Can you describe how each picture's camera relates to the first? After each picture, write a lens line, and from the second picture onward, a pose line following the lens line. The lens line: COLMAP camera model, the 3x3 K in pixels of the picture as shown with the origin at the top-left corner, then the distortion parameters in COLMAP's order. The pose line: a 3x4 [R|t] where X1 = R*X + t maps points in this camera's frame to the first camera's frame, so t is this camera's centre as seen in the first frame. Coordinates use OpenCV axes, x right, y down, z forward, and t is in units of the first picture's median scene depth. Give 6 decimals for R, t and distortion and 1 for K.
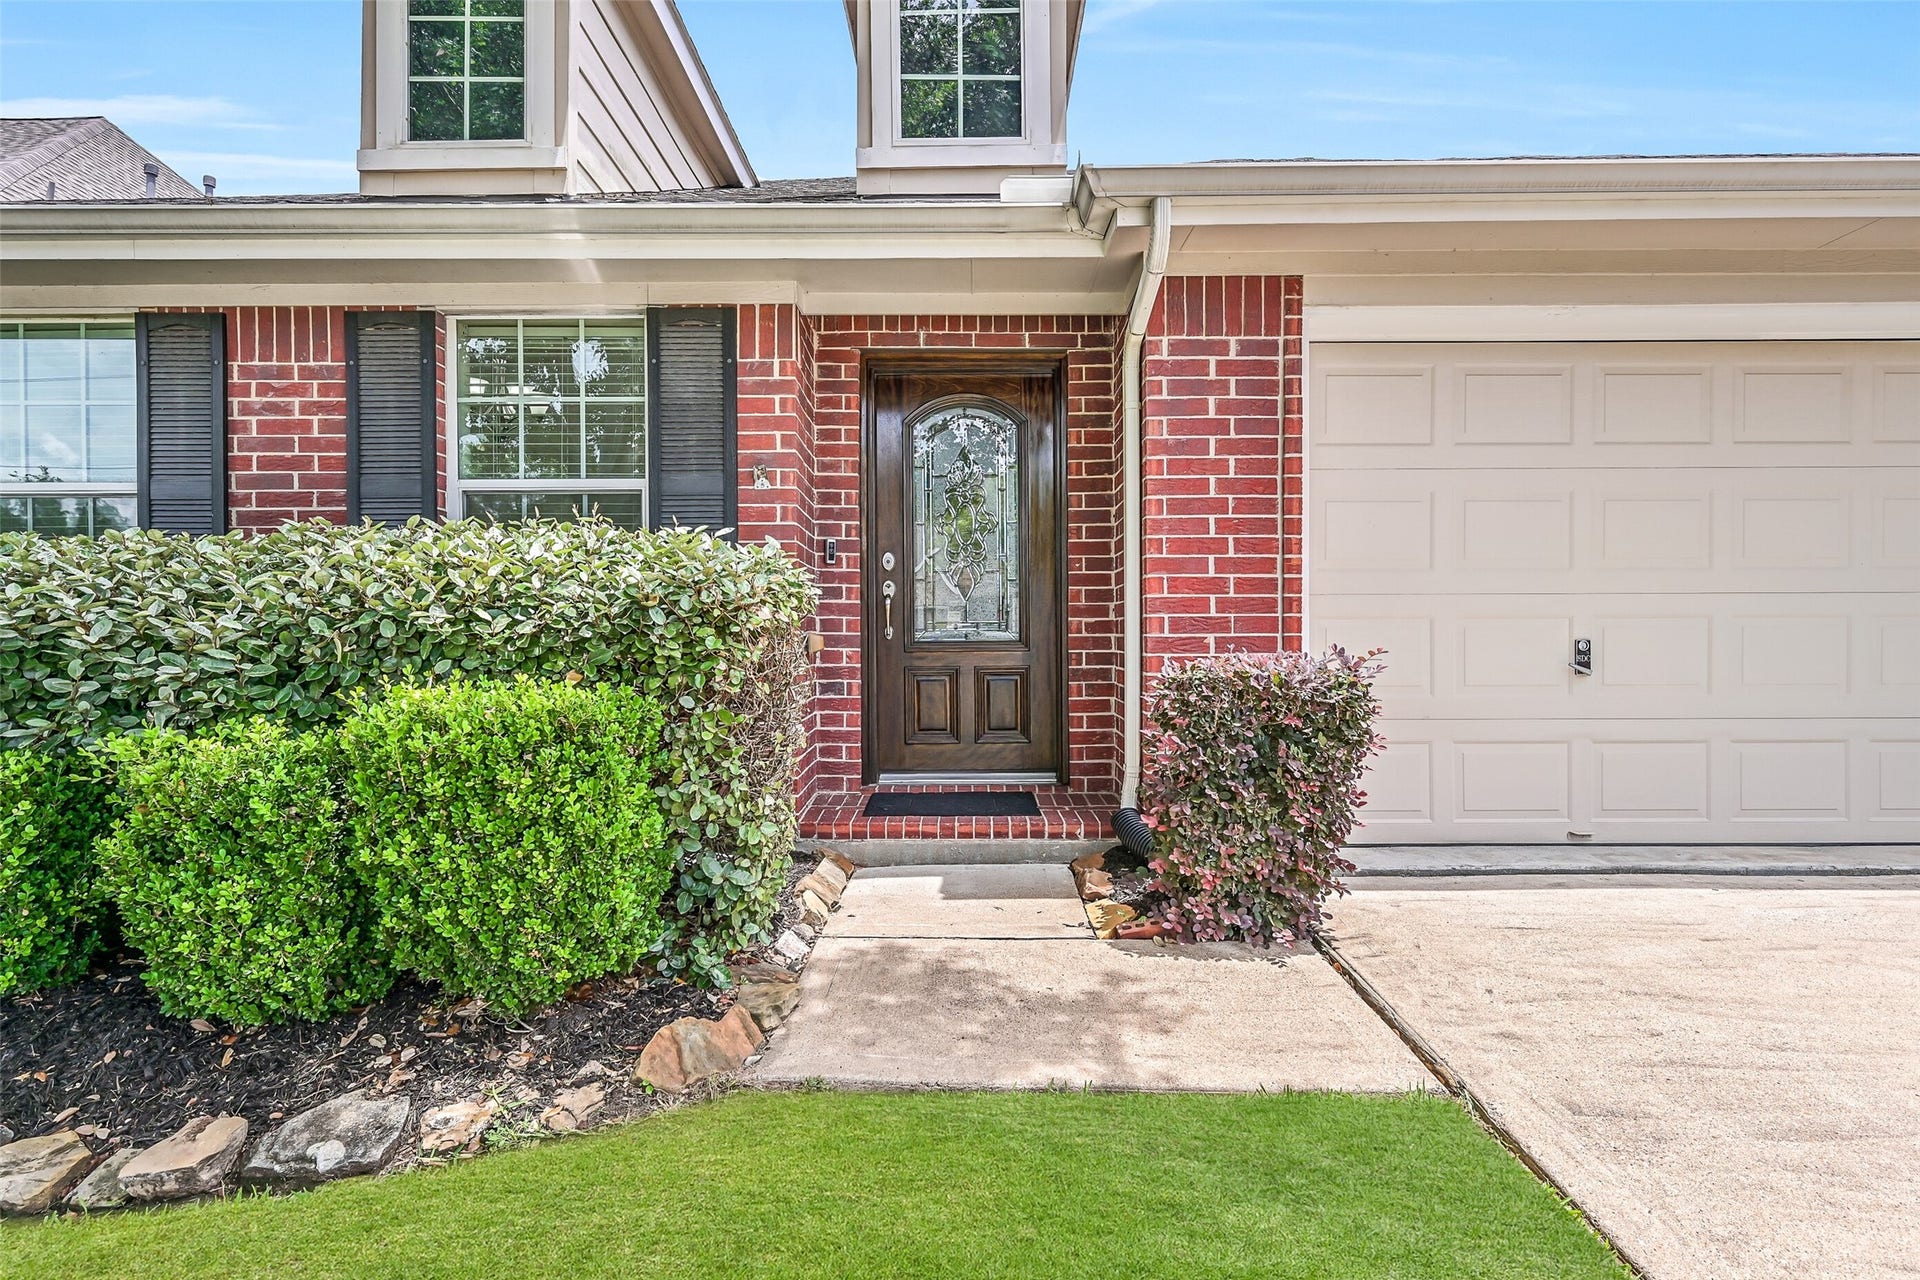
lens RADIAL K [[921.6, 0, 957.5], [0, 921.6, 641.1], [0, 0, 1]] dist [-0.000953, 0.000608]
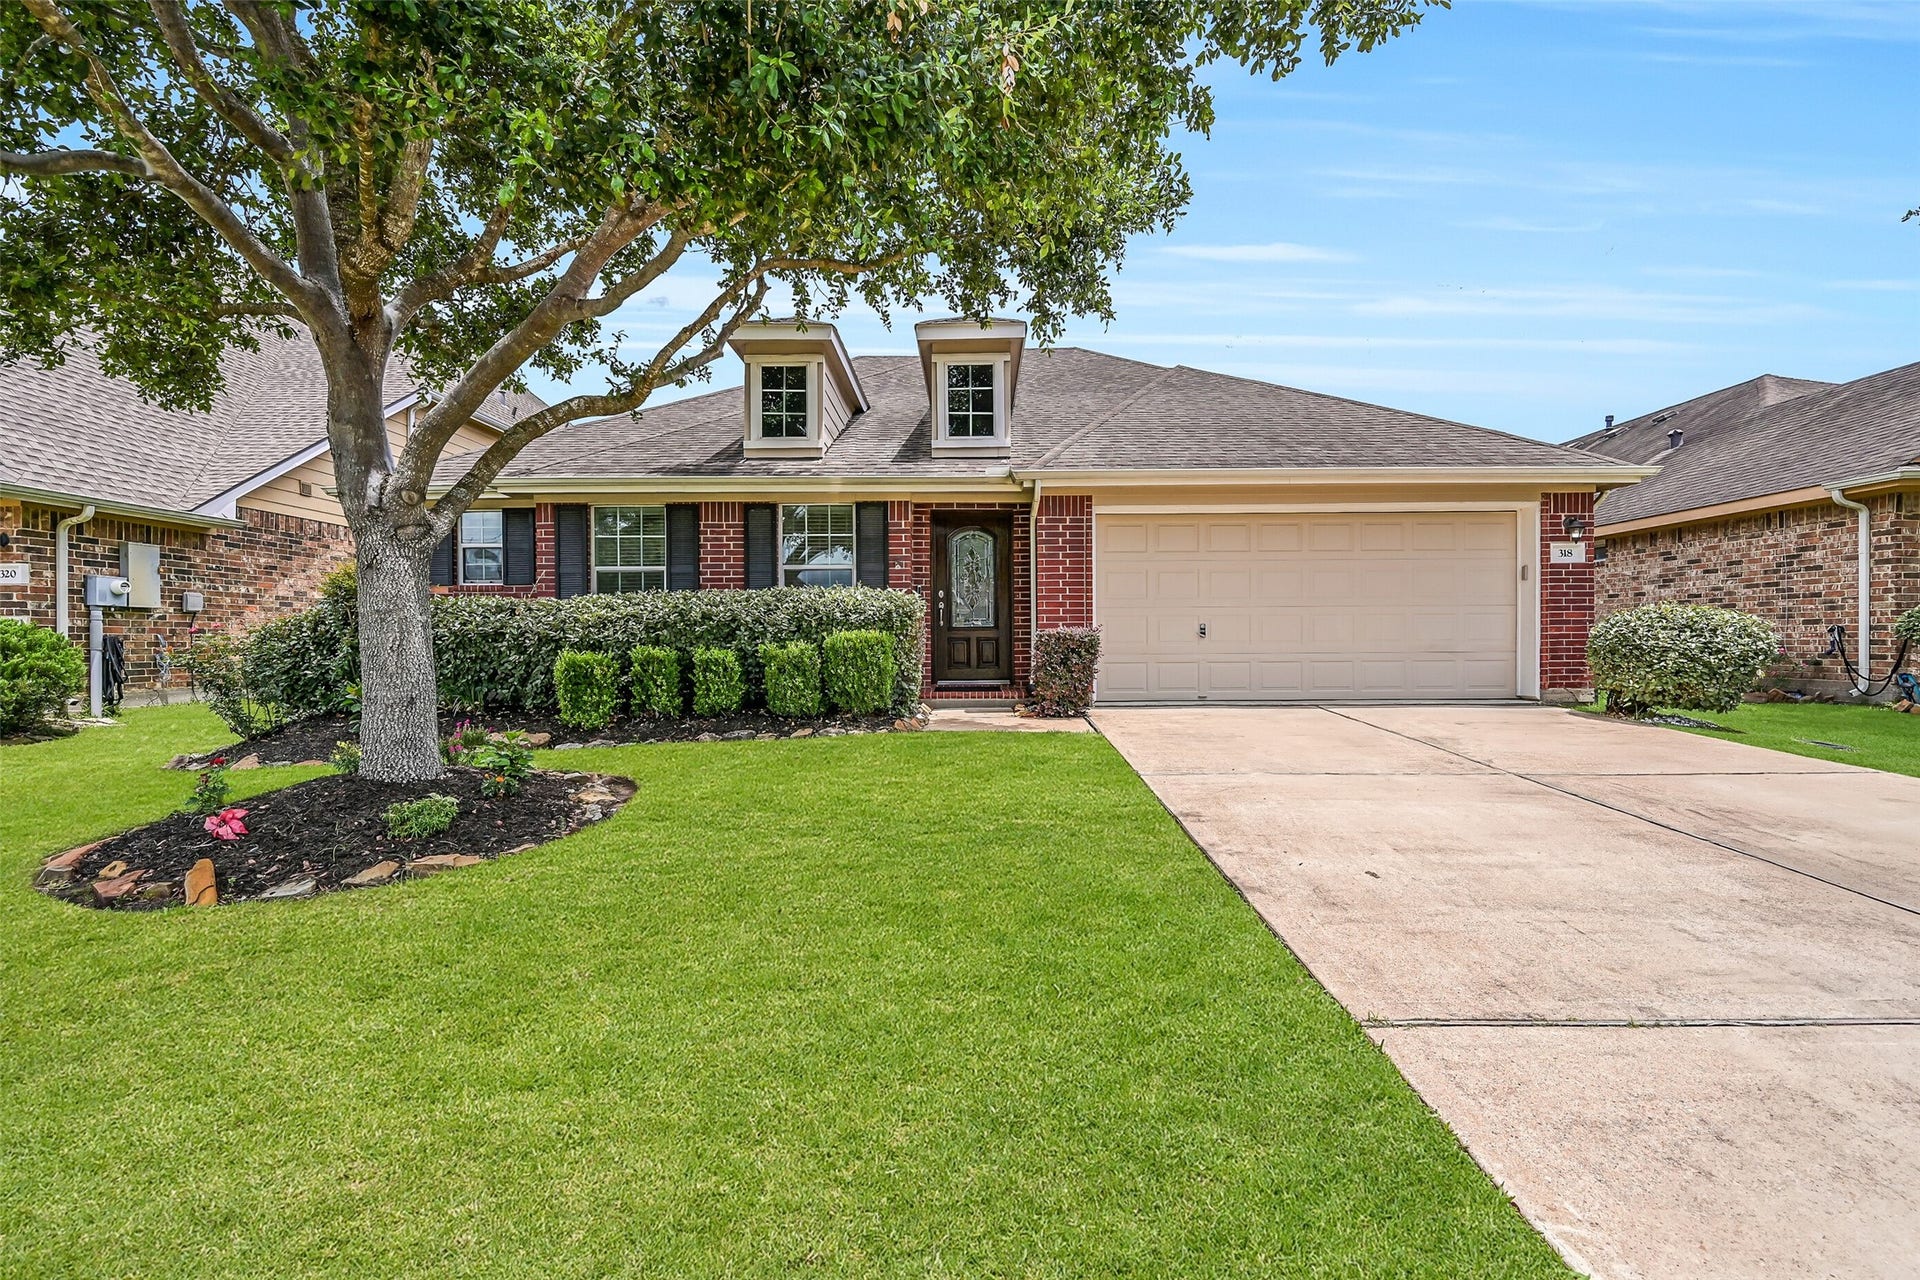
lens RADIAL K [[921.6, 0, 957.5], [0, 921.6, 641.1], [0, 0, 1]] dist [-0.000953, 0.000608]
pose [[0.999991, -0.002430, 0.003602, -0.047516], [0.002466, 0.999948, -0.009934, 0.073683], [-0.003578, 0.009943, 0.999944, -1.701951]]
